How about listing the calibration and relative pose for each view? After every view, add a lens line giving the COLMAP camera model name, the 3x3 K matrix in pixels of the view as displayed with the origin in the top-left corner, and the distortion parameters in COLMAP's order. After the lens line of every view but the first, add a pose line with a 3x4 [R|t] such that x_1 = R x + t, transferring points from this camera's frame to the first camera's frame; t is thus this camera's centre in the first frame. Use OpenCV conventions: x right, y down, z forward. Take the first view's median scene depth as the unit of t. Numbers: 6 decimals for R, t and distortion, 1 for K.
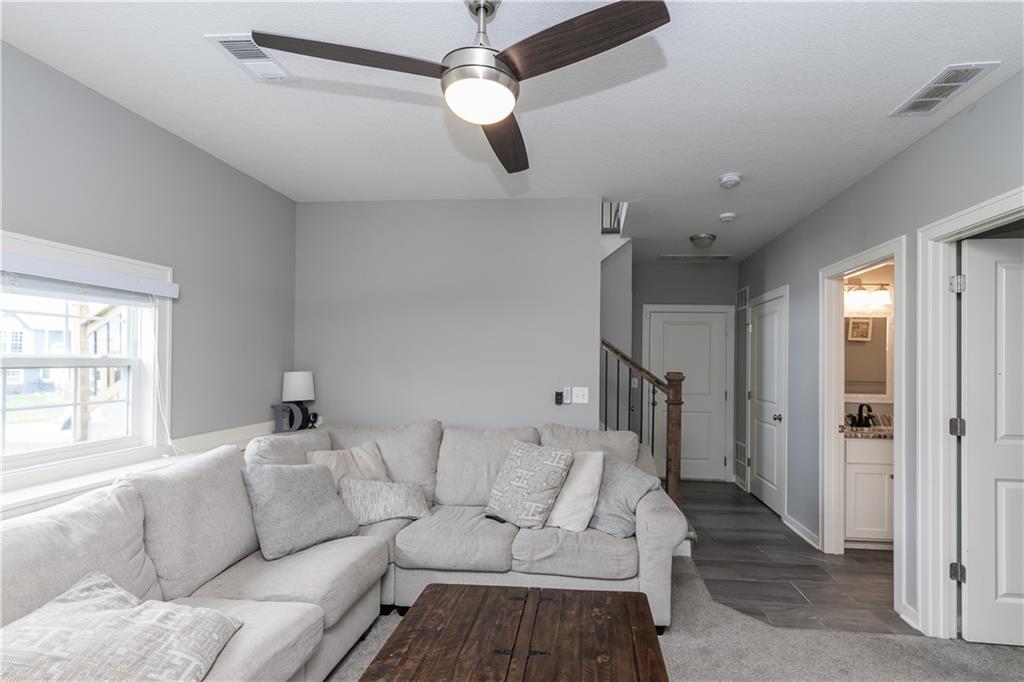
lens RADIAL K [[475.8, 0, 545.8], [0, 475.8, 359.7], [0, 0, 1]] dist [0.004372, 0.000454]
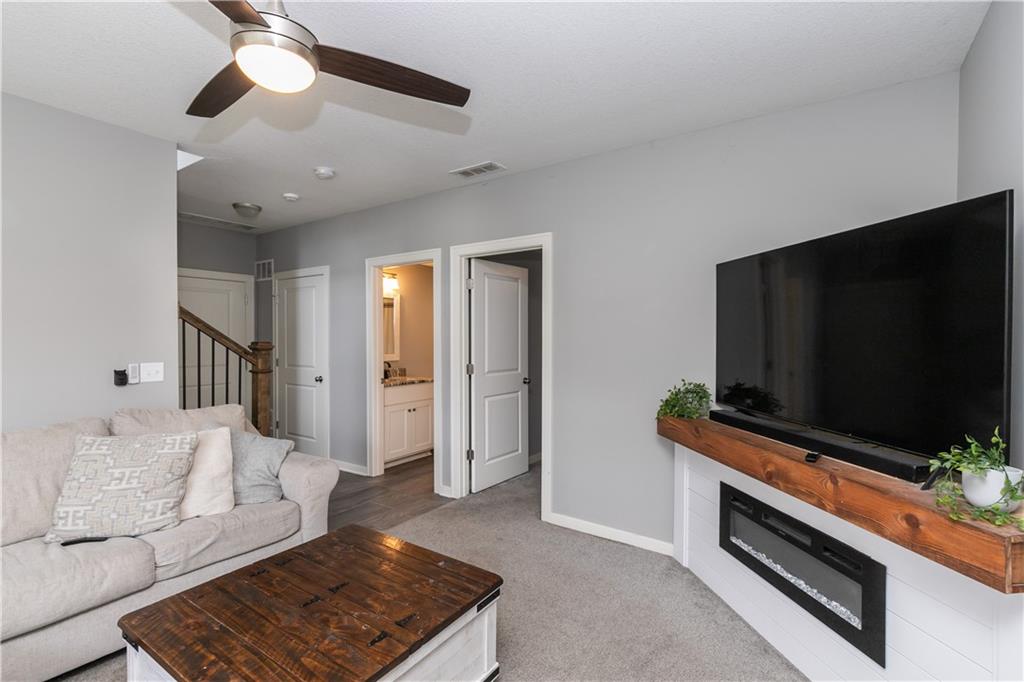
lens RADIAL K [[468.0, 0, 509.4], [0, 468.0, 344.2], [0, 0, 1]] dist [0.004681, -0.000003]
pose [[0.499718, -0.030242, 0.865660, -0.423866], [0.000421, 0.999399, 0.034672, -0.004416], [-0.866188, -0.016962, 0.499431, 0.048955]]
